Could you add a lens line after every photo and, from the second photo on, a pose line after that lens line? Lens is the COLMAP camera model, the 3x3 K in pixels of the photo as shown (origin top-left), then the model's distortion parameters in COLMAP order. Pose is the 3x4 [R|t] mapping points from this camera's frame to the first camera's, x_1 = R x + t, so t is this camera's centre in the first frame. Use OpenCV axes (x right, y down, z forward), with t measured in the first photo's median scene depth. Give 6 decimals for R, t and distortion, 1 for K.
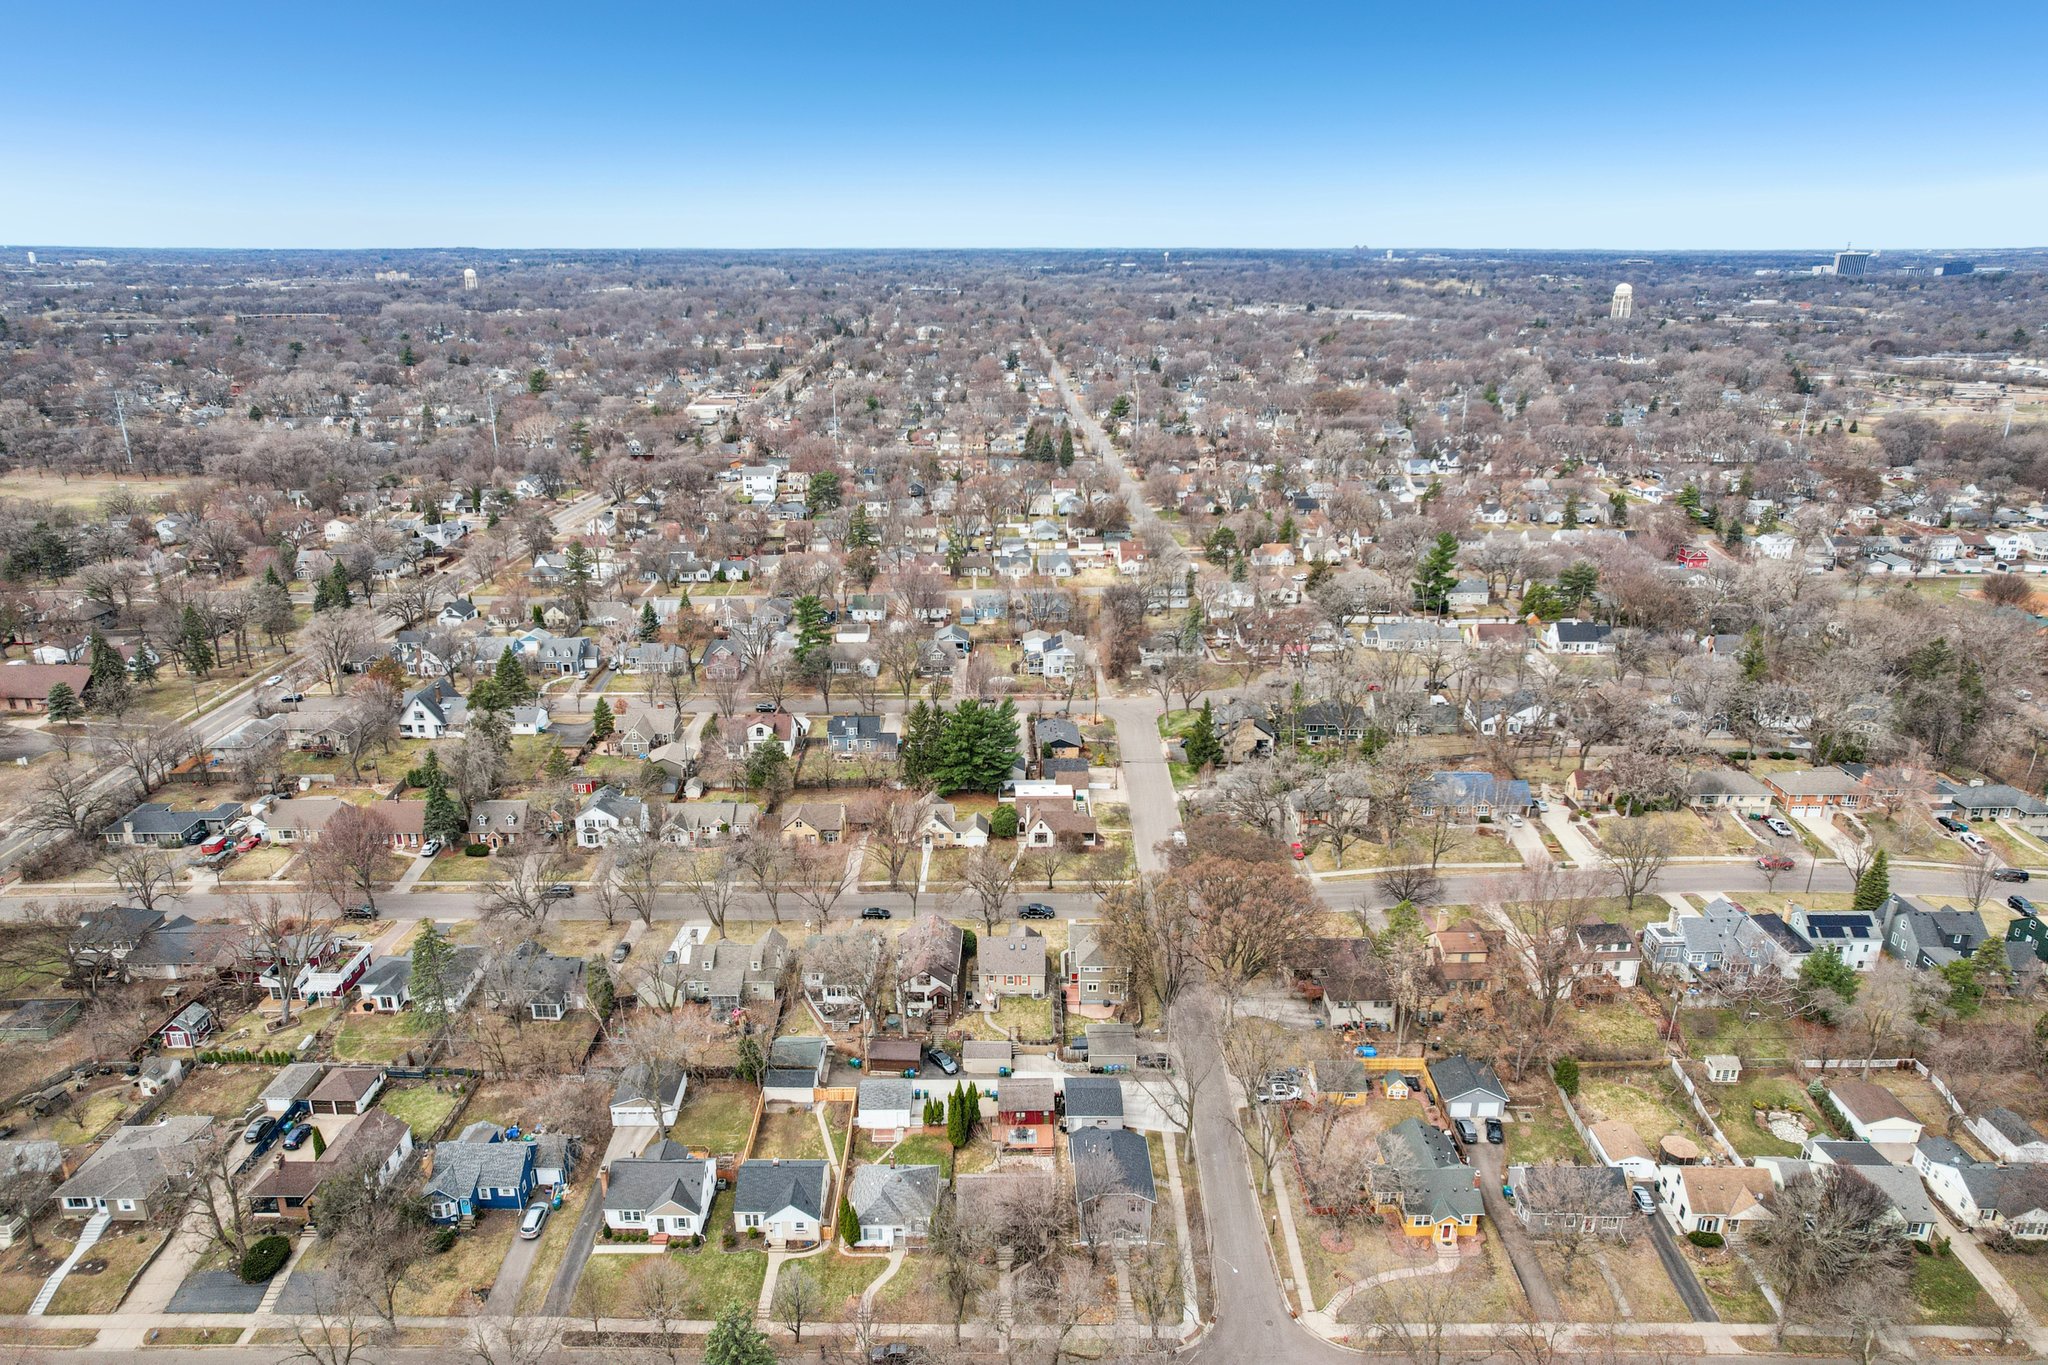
lens RADIAL K [[1345.1, 0, 1050.9], [0, 1345.1, 730.1], [0, 0, 1]] dist [-0.019689, 0.046409]
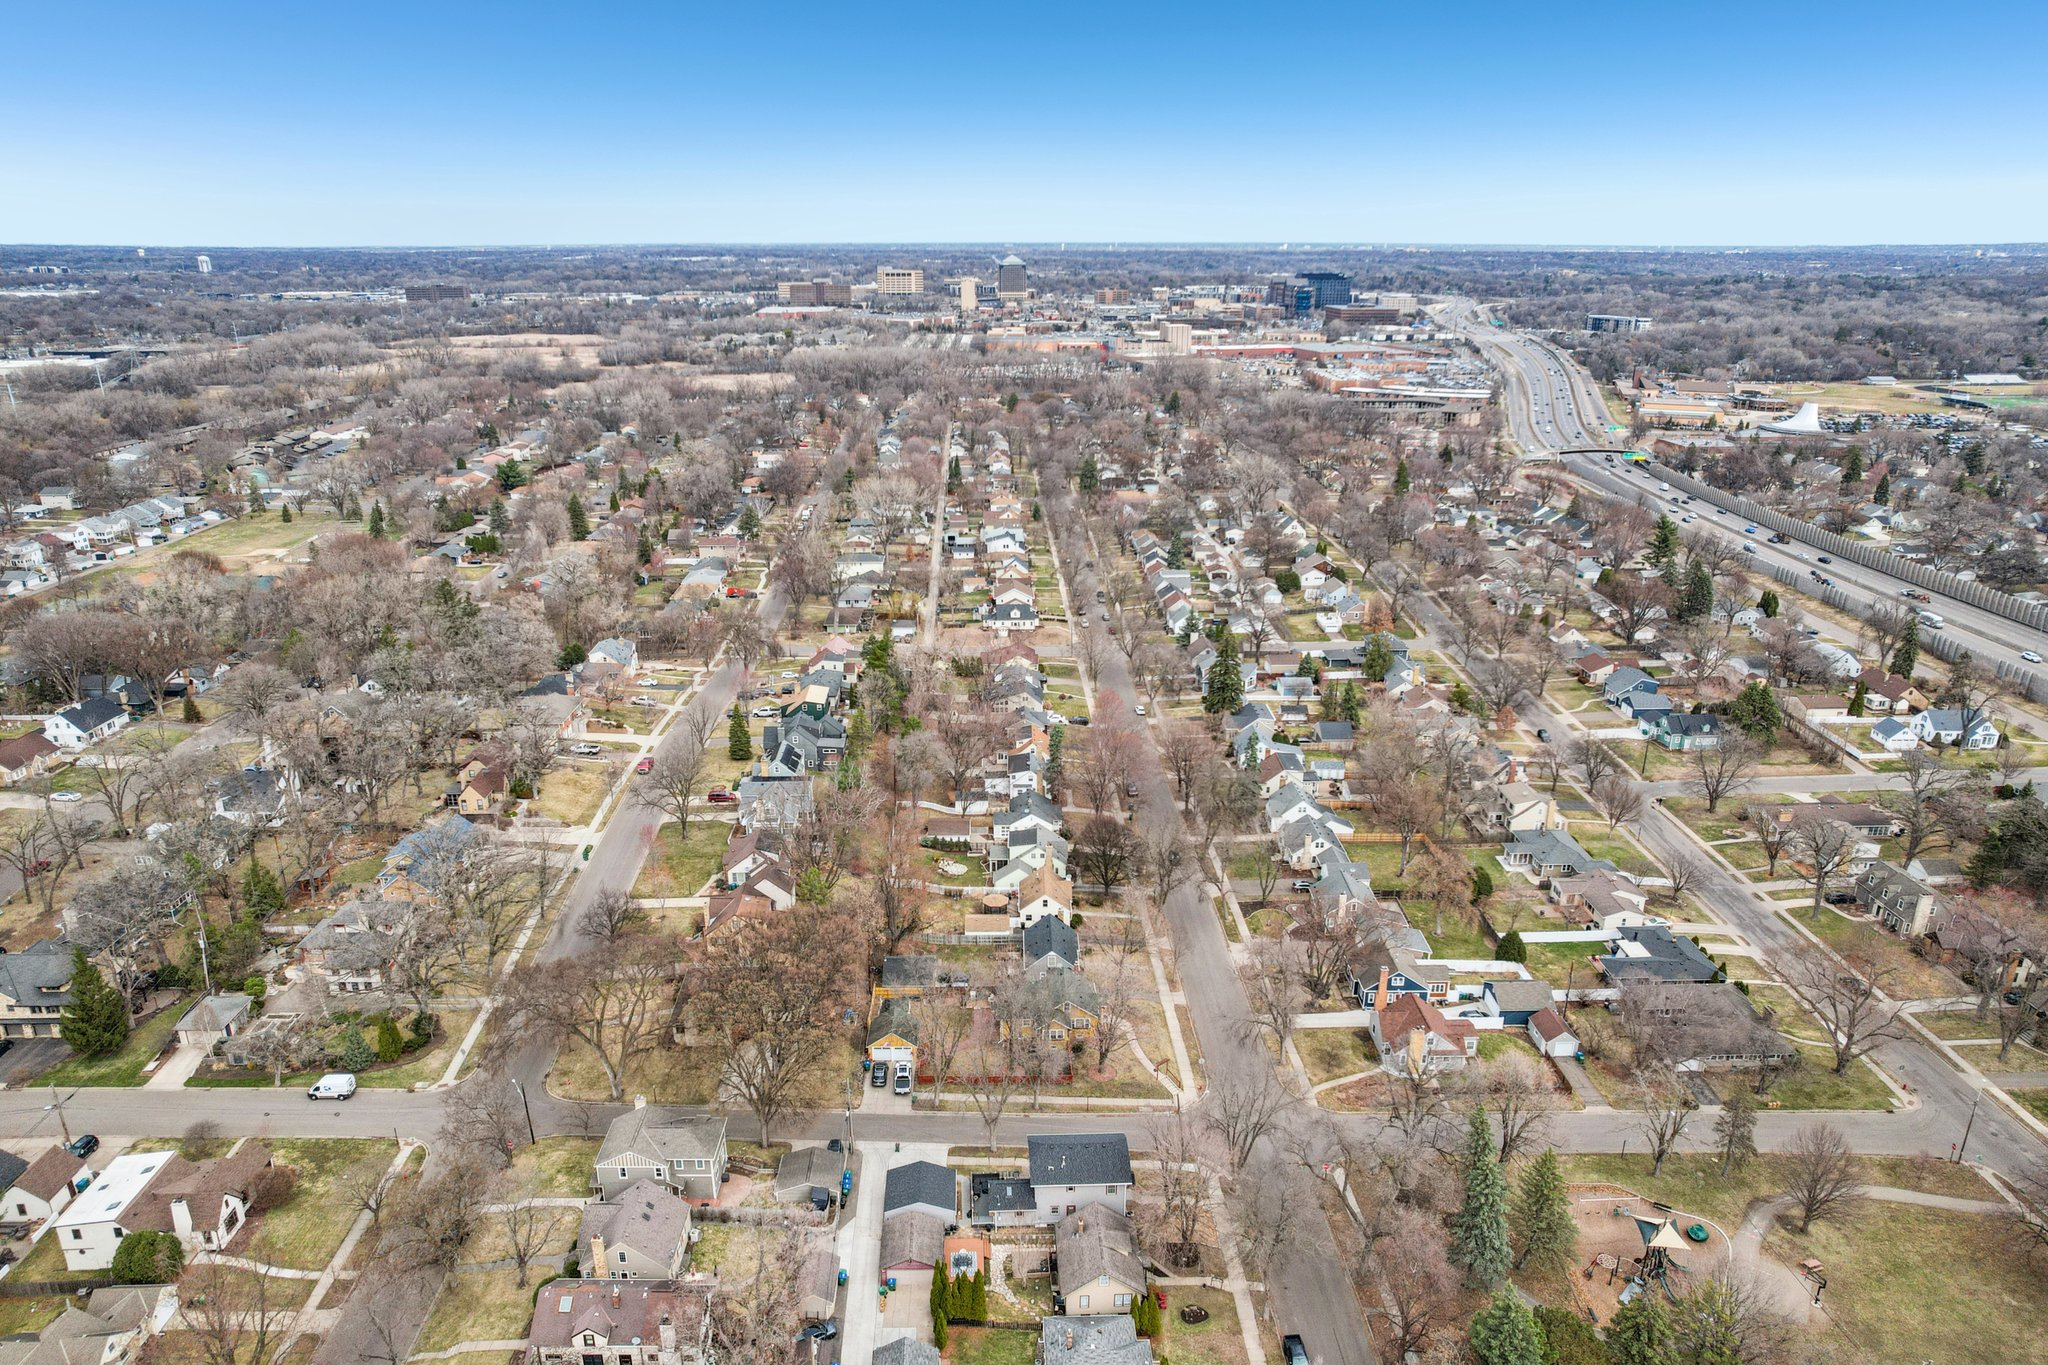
lens RADIAL K [[1359.9, 0, 988.2], [0, 1359.9, 681.6], [0, 0, 1]] dist [-0.034945, 0.065124]
pose [[-0.019044, -0.316838, 0.948288, -0.481102], [0.347574, 0.887206, 0.303410, -0.188688], [-0.937459, 0.335378, 0.093228, 0.500949]]
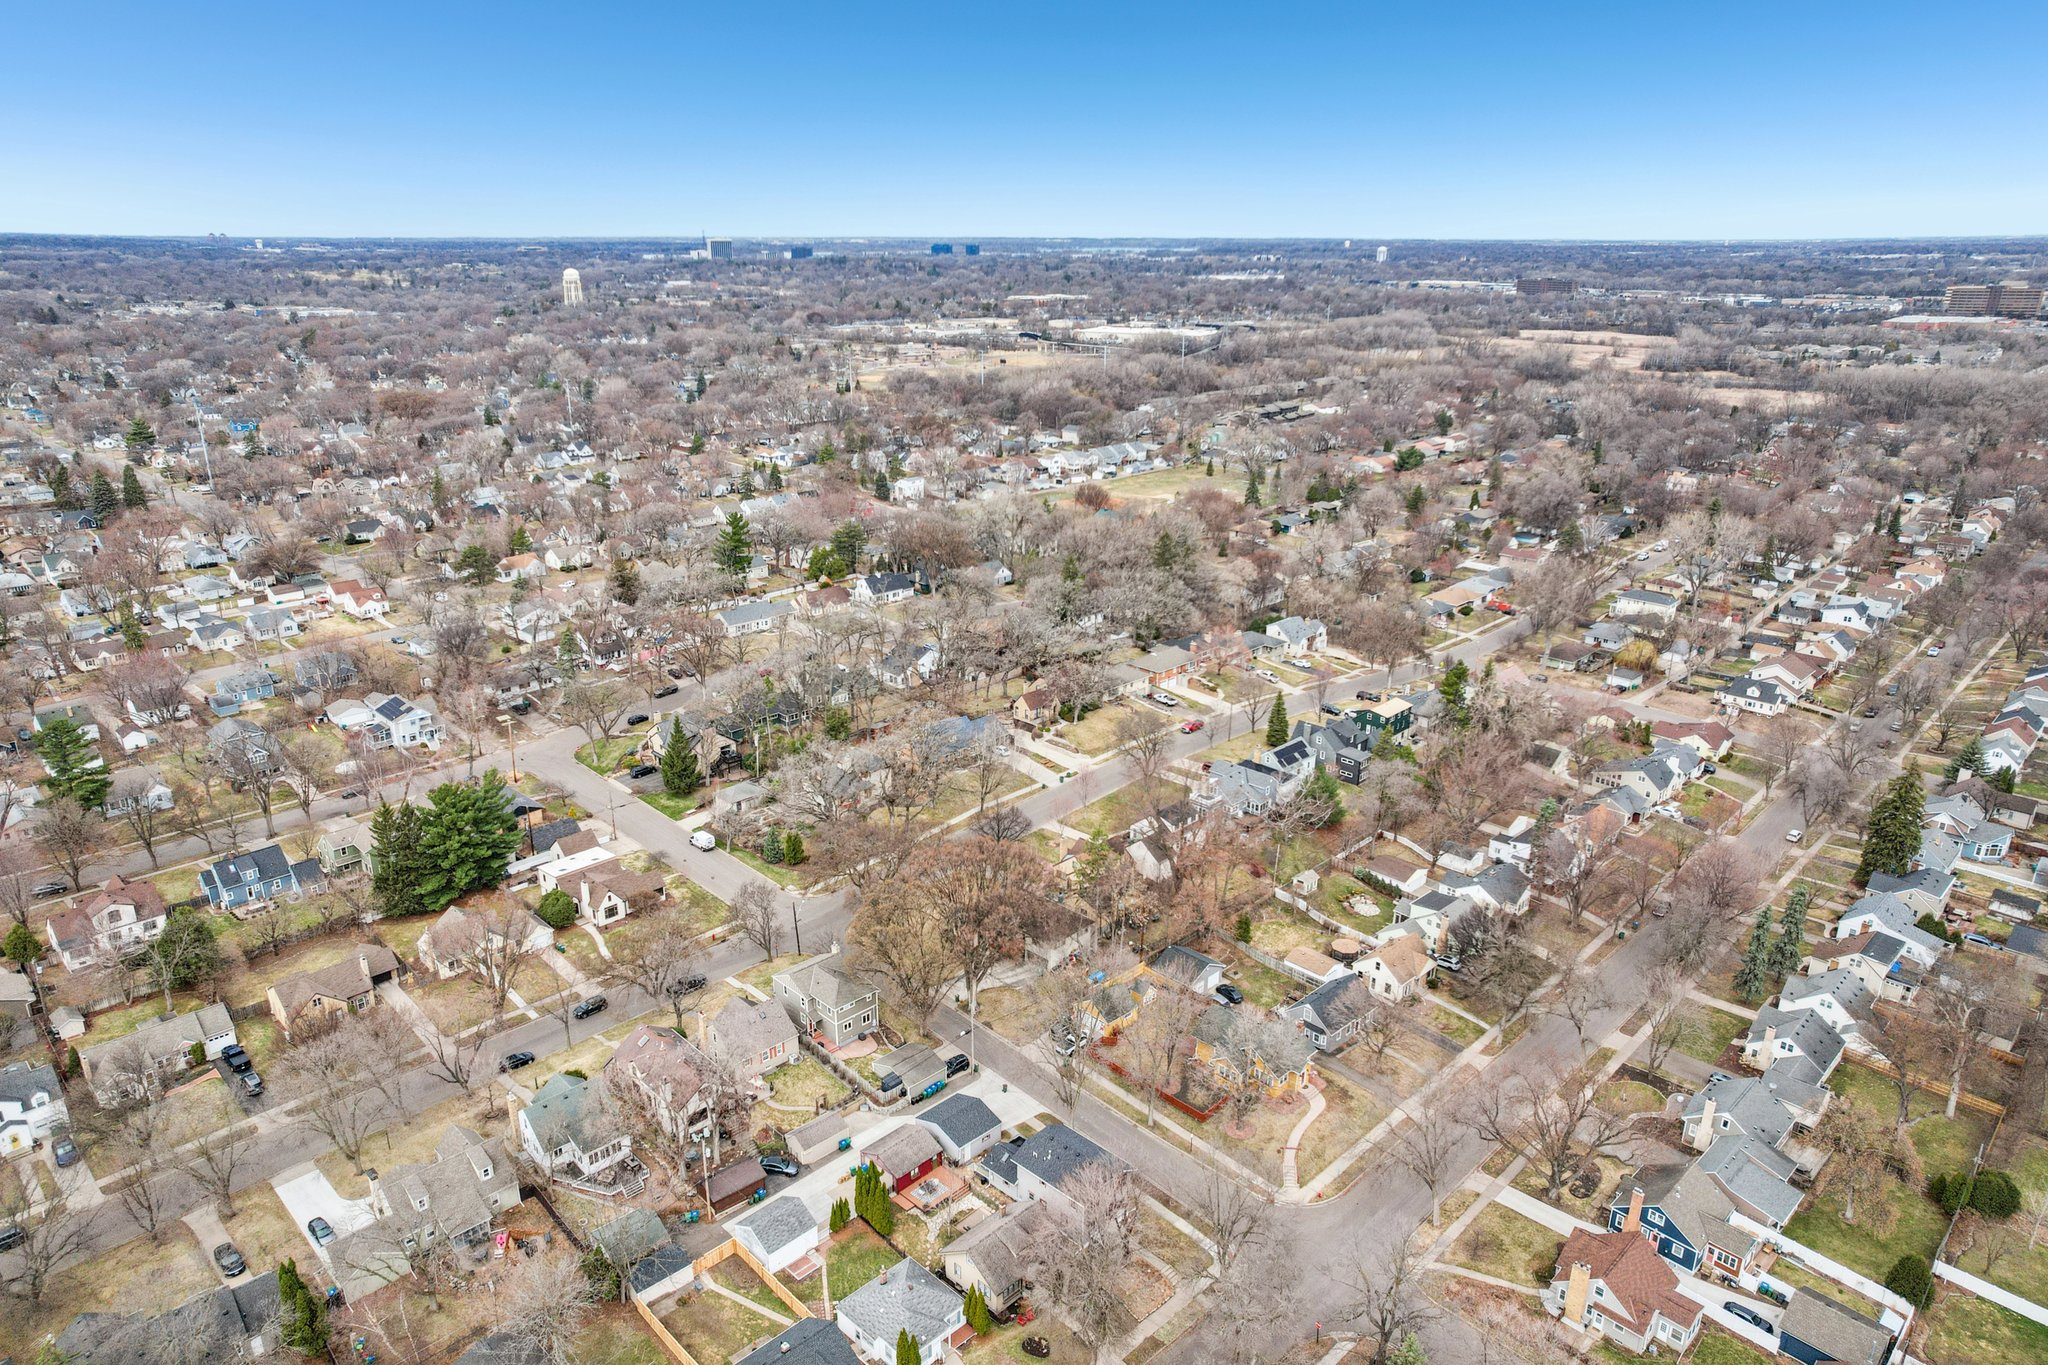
lens RADIAL K [[1359.9, 0, 988.2], [0, 1359.9, 681.6], [0, 0, 1]] dist [-0.034945, 0.065124]
pose [[0.714756, -0.222938, 0.662890, -0.352421], [0.240441, 0.968388, 0.066427, -0.058445], [-0.656744, 0.111907, 0.745764, 0.159753]]
